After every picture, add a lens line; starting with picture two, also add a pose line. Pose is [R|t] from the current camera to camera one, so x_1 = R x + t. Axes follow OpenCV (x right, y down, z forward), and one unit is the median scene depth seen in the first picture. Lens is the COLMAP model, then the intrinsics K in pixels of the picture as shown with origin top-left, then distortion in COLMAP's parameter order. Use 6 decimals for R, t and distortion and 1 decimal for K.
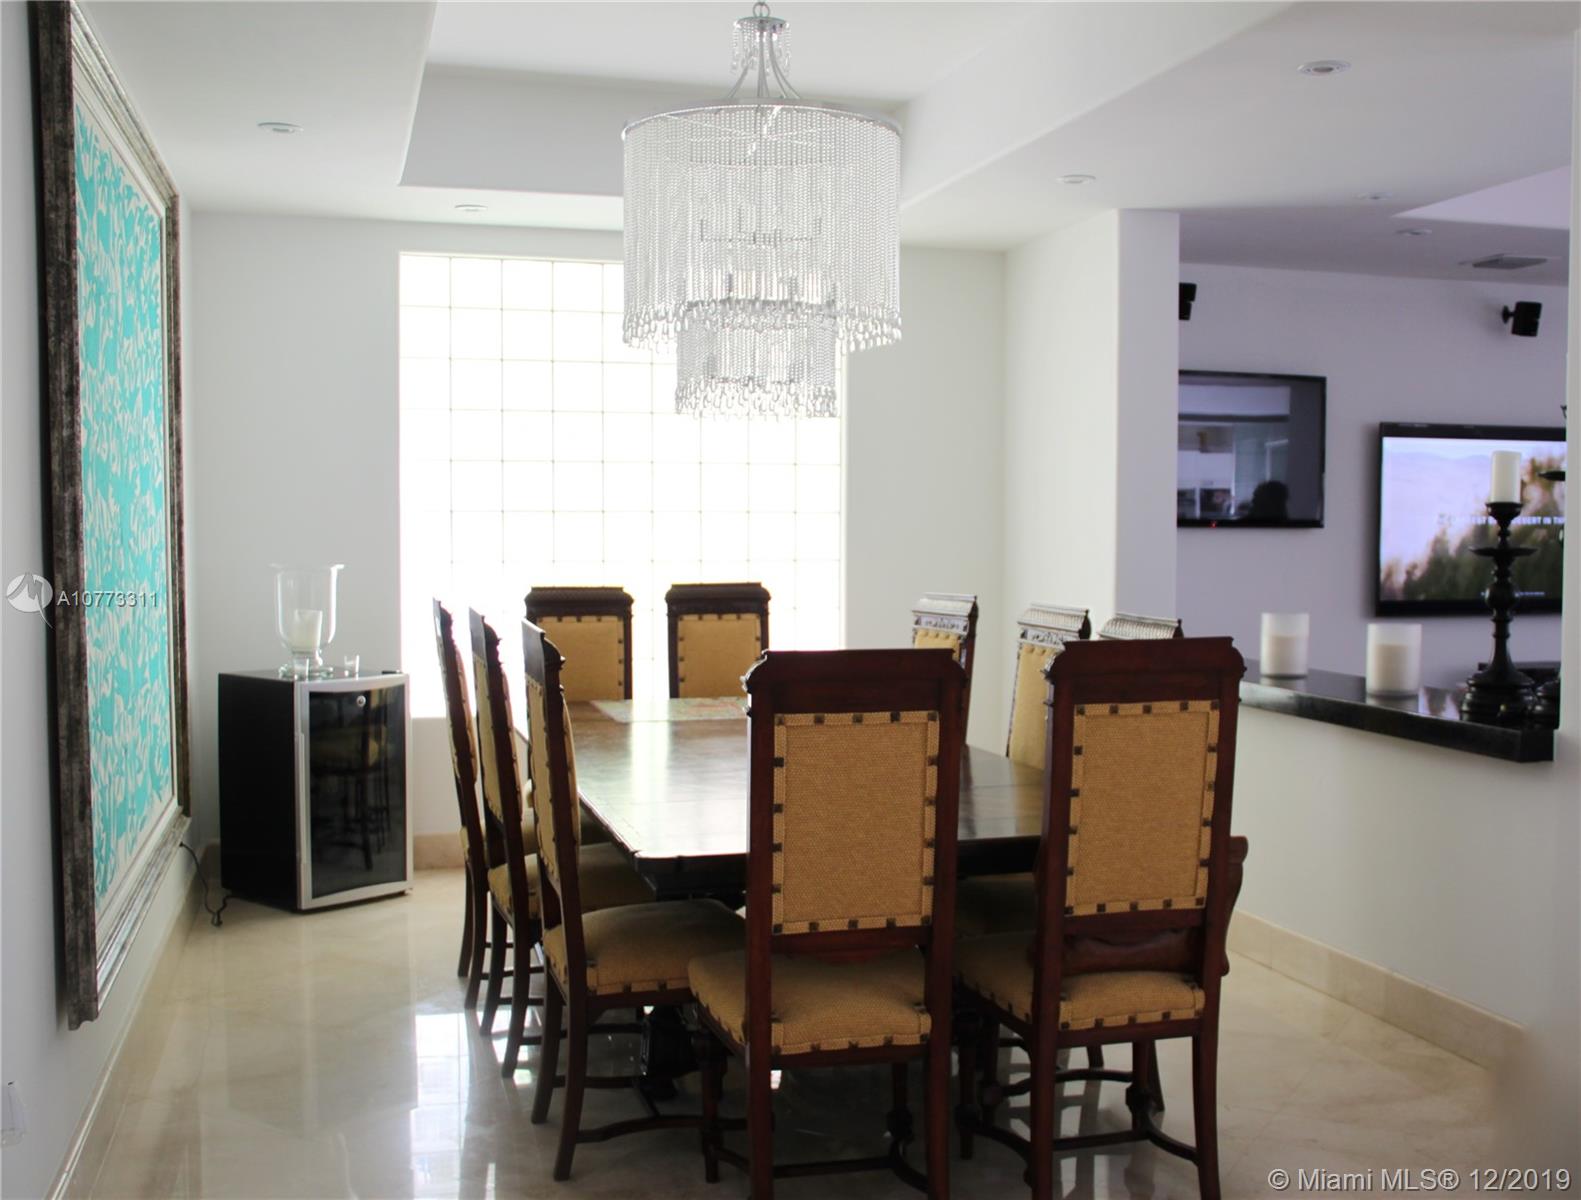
lens RADIAL K [[1630.6, 0, 791.0], [0, 1630.6, 599.7], [0, 0, 1]] dist [-0.103982, 0.000000]
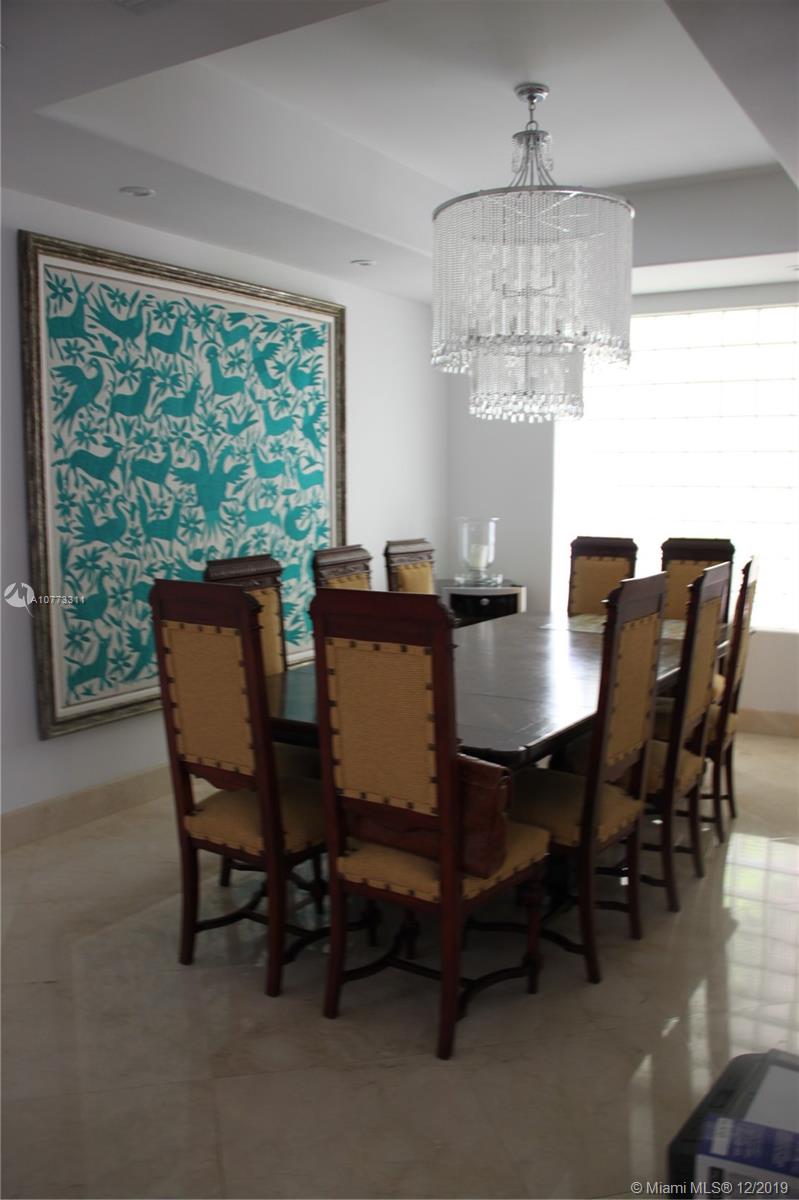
lens RADIAL K [[982.6, 0, 399.6], [0, 982.6, 598.8], [0, 0, 1]] dist [-0.123511, 0.028881]
pose [[0.669152, 0.080337, -0.738770, 0.465231], [-0.033645, 0.996395, 0.077877, -0.016933], [0.742364, -0.027255, 0.669443, 0.301117]]
